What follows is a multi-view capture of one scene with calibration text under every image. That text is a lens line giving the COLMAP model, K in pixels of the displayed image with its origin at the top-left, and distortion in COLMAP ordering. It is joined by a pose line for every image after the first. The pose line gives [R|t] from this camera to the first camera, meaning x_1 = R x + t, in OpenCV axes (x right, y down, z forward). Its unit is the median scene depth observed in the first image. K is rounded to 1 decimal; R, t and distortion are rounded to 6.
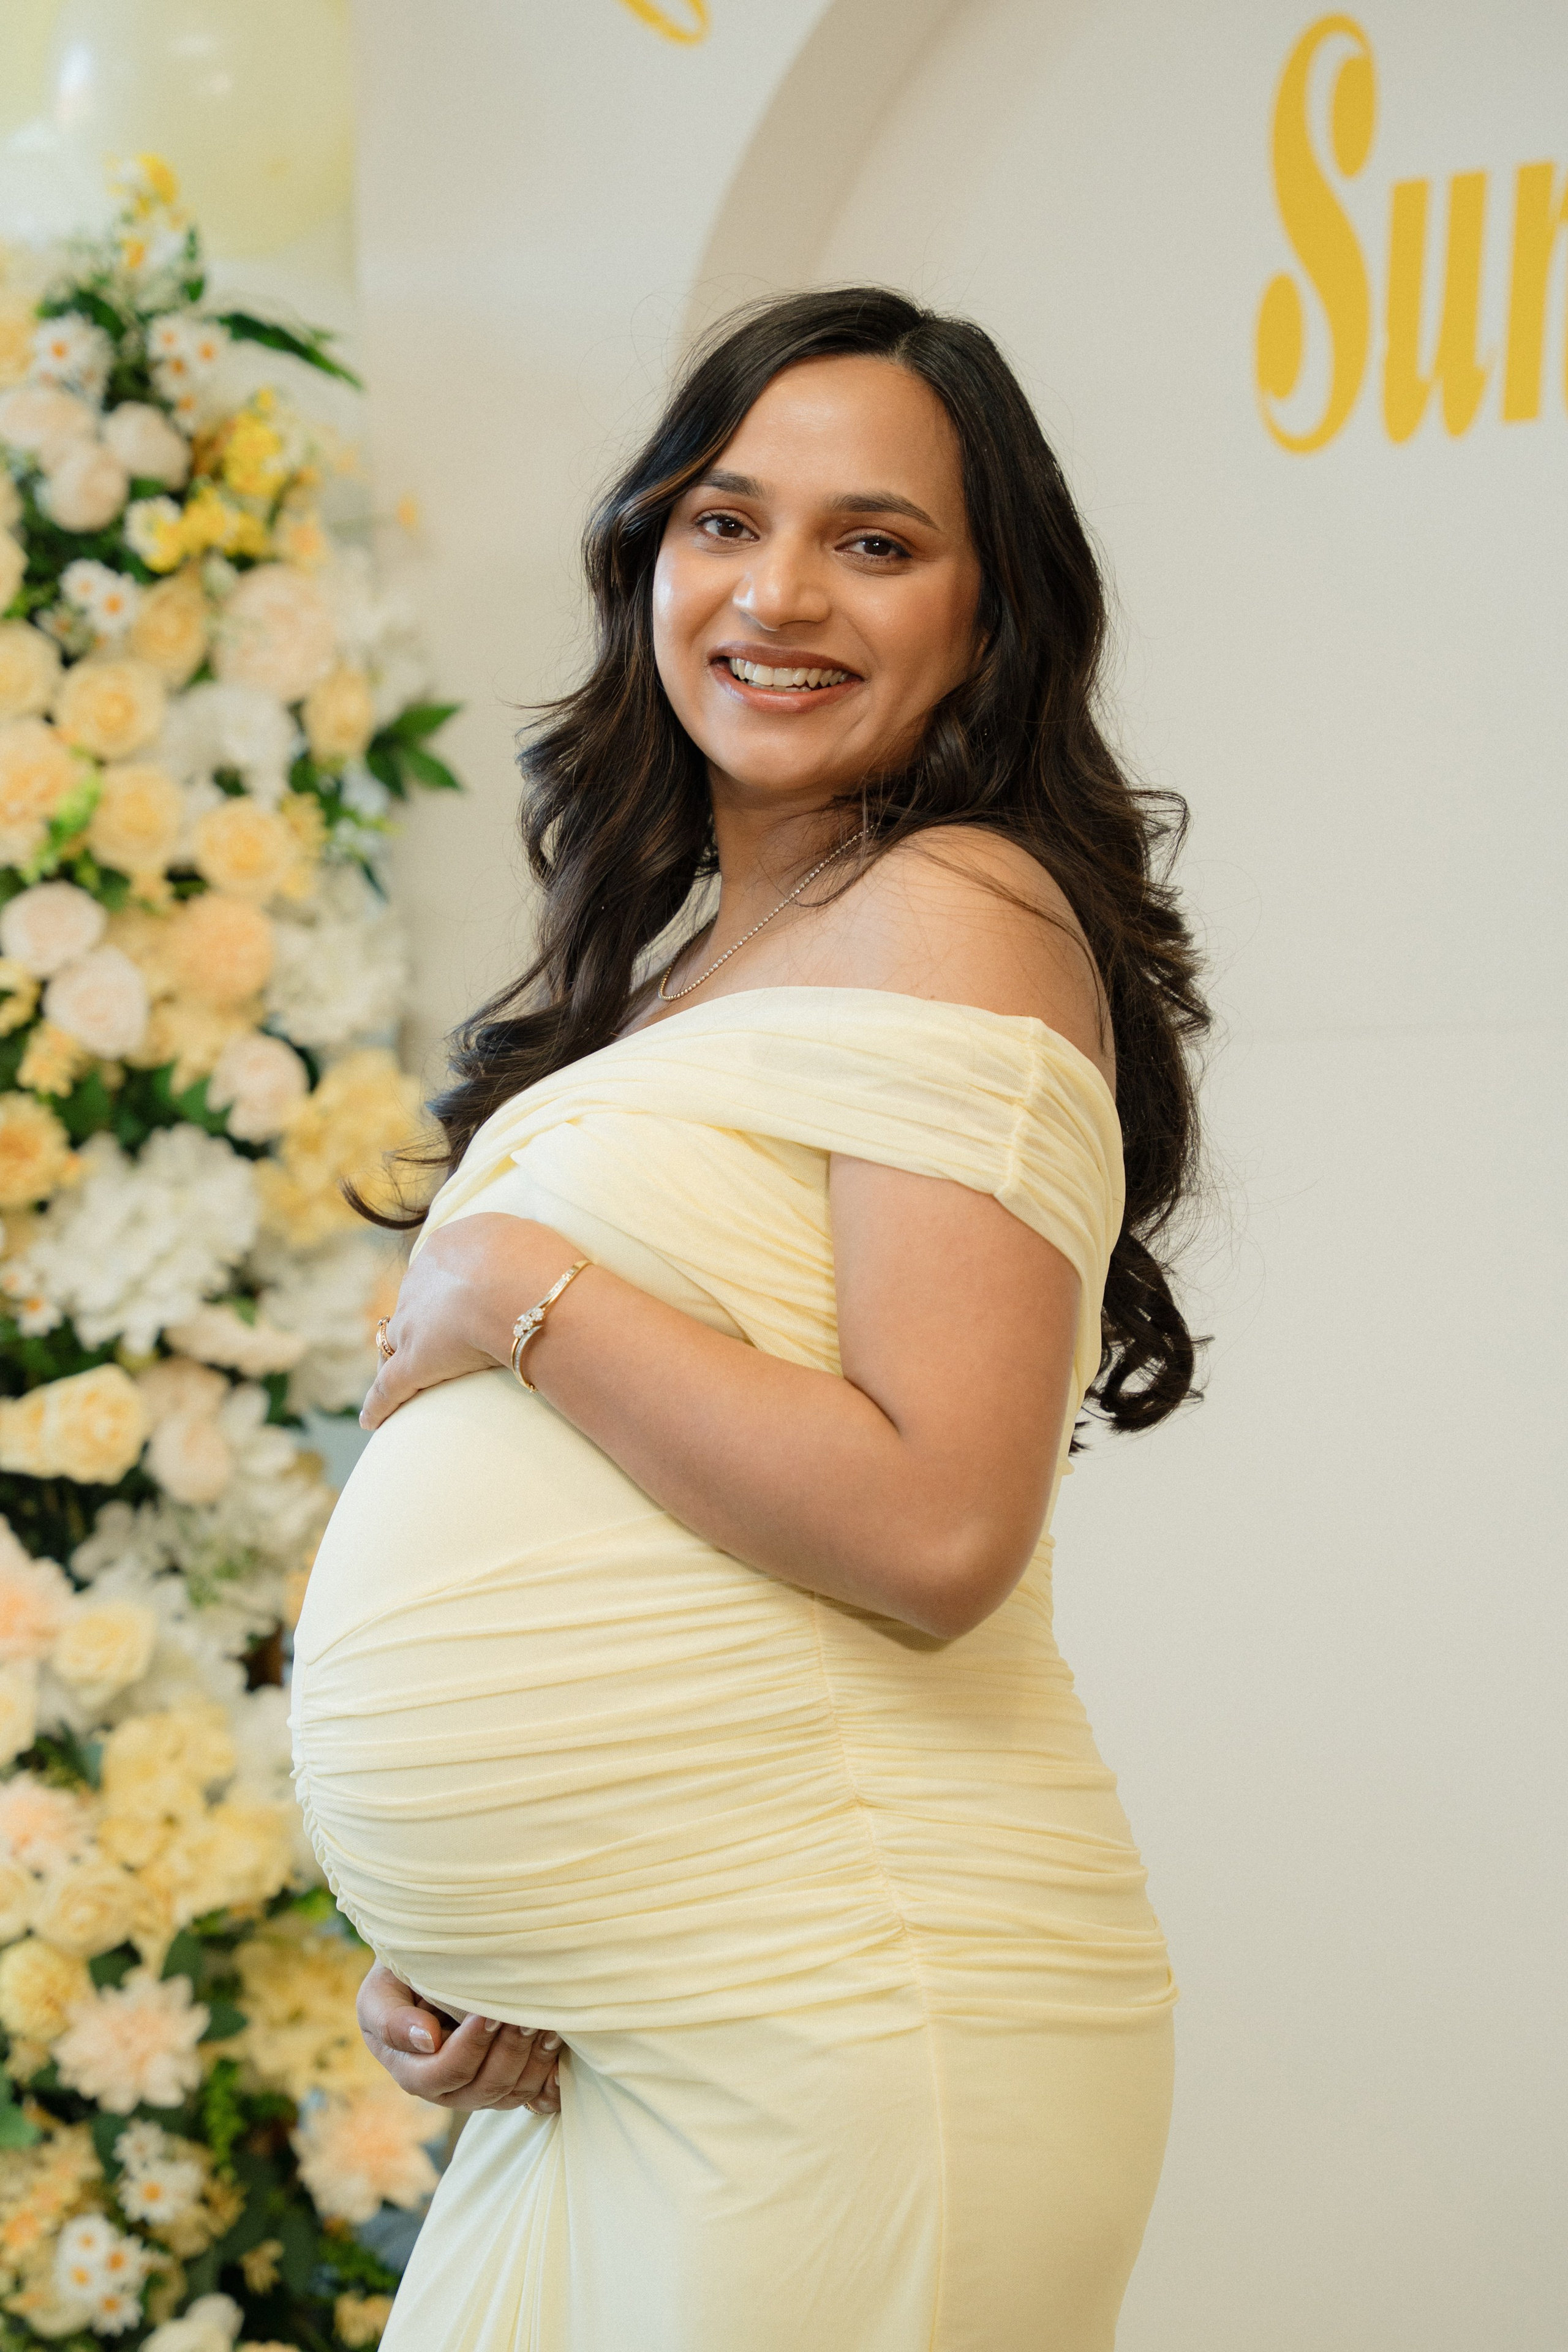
lens RADIAL K [[5228.5, 0, 636.4], [0, 5228.5, 1179.8], [0, 0, 1]] dist [0.277131, 0.098617]
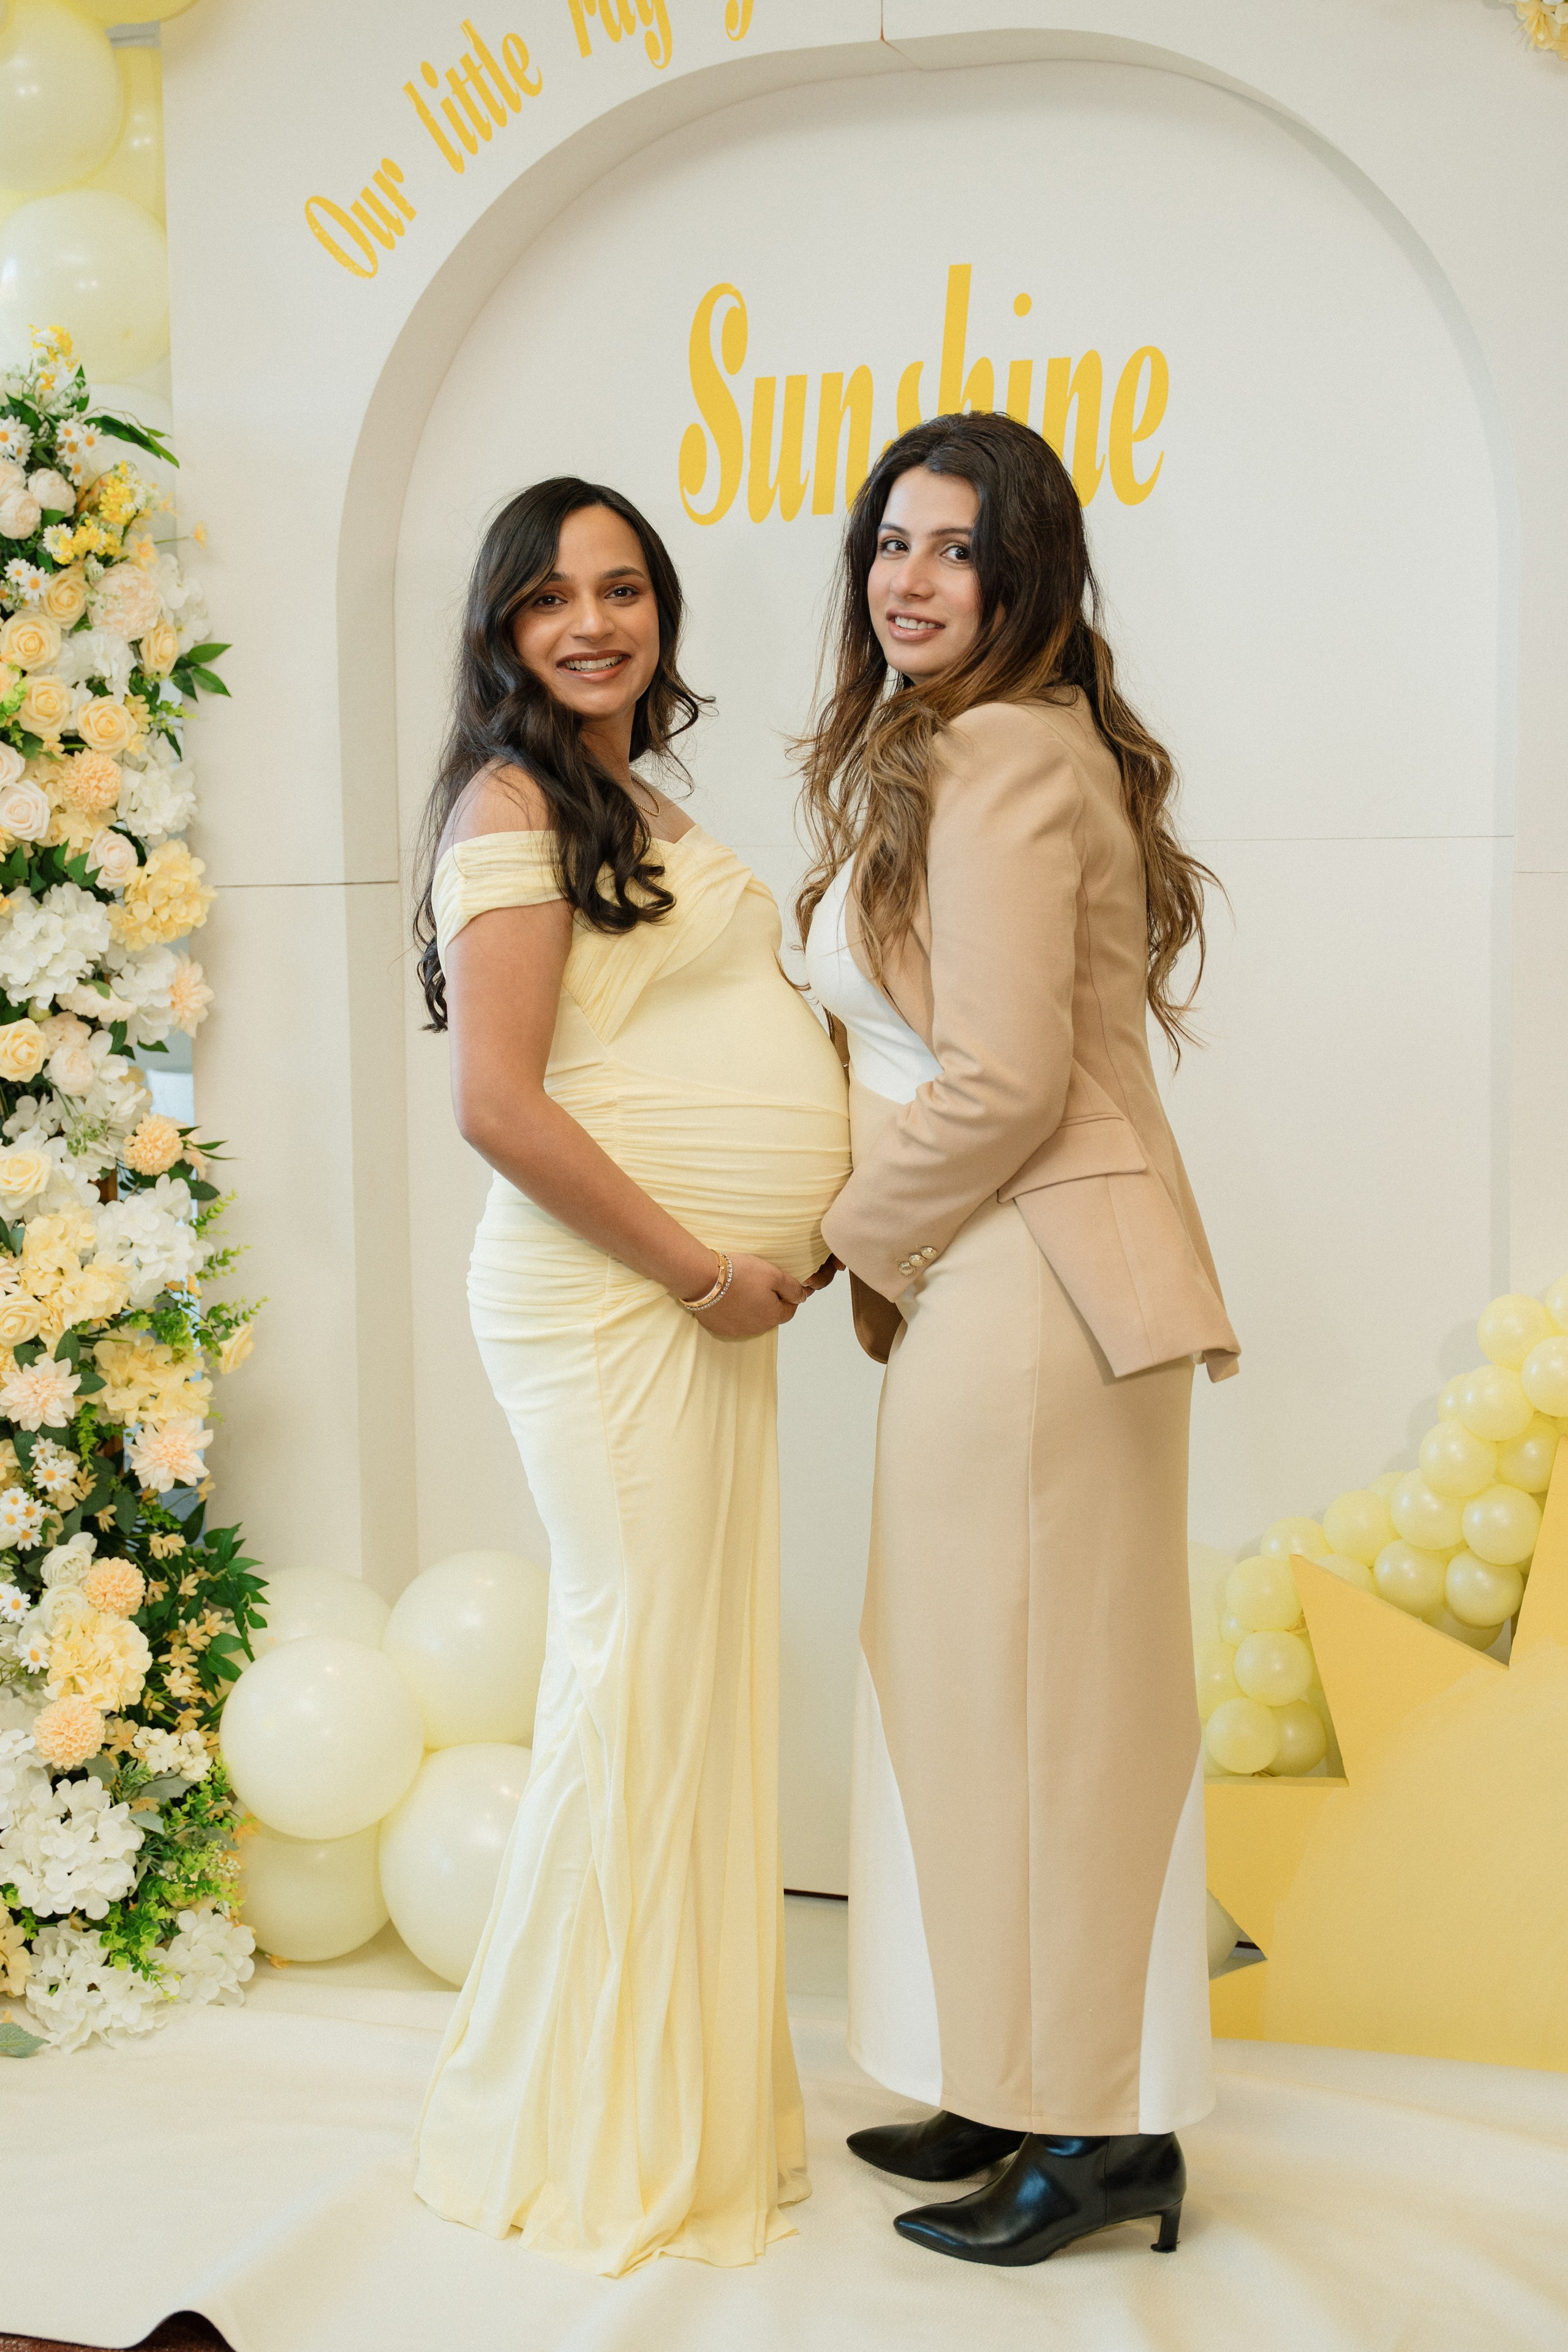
lens RADIAL K [[3268.7, 0, 670.1], [0, 3268.7, 1115.1], [0, 0, 1]] dist [0.032492, 0.124212]
pose [[0.991248, 0.016291, 0.131003, -0.029020], [-0.024351, 0.997892, 0.060161, -0.003227], [-0.129746, -0.062824, 0.989555, -0.119332]]
